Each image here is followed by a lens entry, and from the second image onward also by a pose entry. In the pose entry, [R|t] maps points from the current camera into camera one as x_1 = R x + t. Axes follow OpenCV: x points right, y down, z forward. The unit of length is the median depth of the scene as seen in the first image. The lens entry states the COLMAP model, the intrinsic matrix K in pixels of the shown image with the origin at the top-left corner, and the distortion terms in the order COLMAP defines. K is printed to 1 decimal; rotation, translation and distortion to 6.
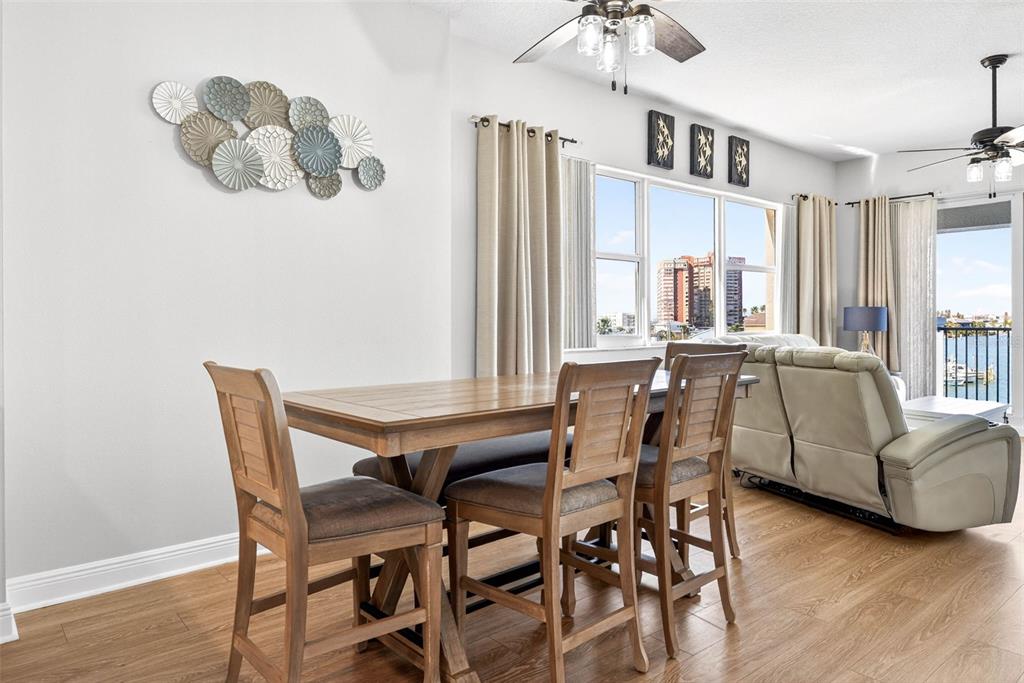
lens RADIAL K [[662.1, 0, 491.6], [0, 662.1, 316.8], [0, 0, 1]] dist [0.003652, 0.001423]
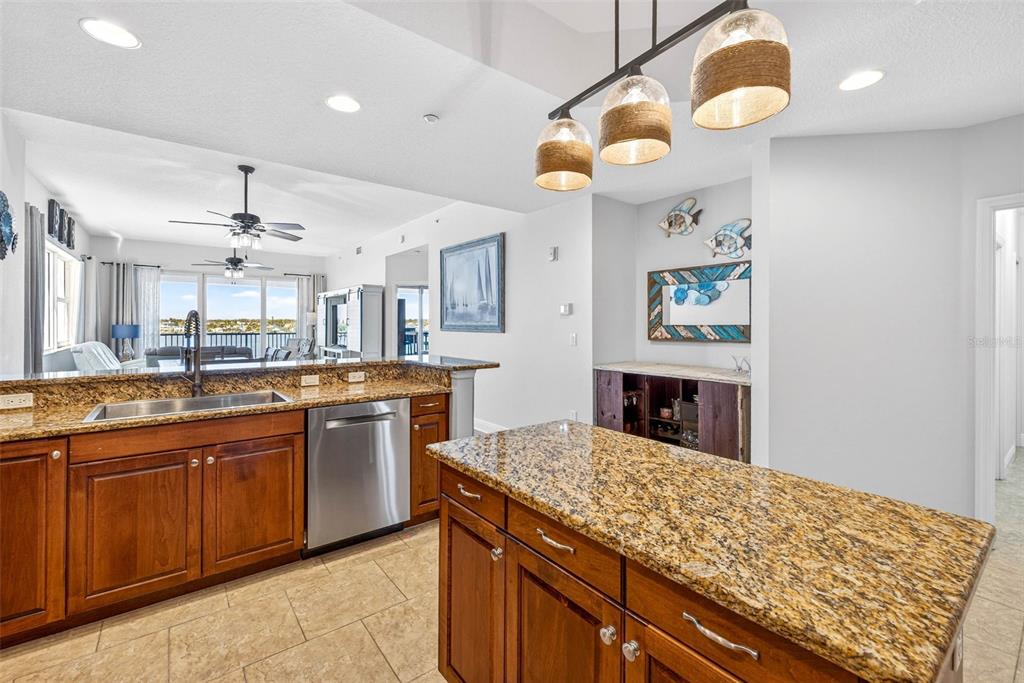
lens RADIAL K [[436.8, 0, 515.8], [0, 436.8, 323.5], [0, 0, 1]] dist [0.003742, 0.000086]
pose [[0.016337, -0.000443, 0.999866, -0.759656], [-0.004131, 0.999991, 0.000511, -0.029269], [-0.999858, -0.004139, 0.016335, -0.089884]]
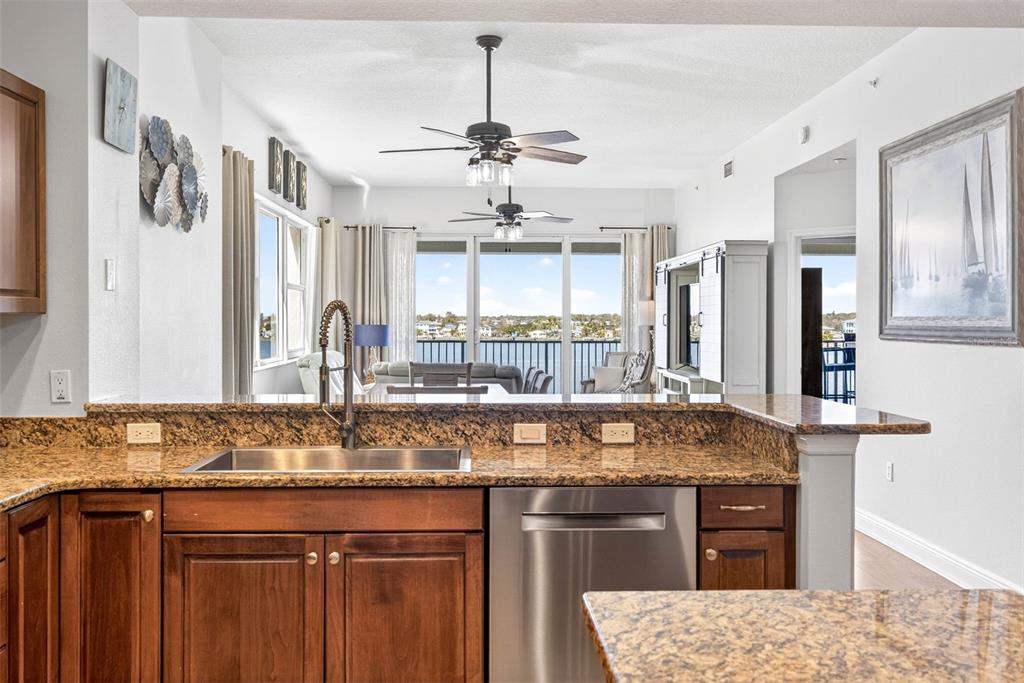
lens RADIAL K [[943.1, 0, 511.5], [0, 943.1, 326.4], [0, 0, 1]] dist [0.009044, 0.001918]
pose [[0.600719, -0.003885, 0.799451, -0.710261], [-0.002802, 0.999972, 0.006965, -0.029719], [-0.799456, -0.006424, 0.600691, -0.176904]]
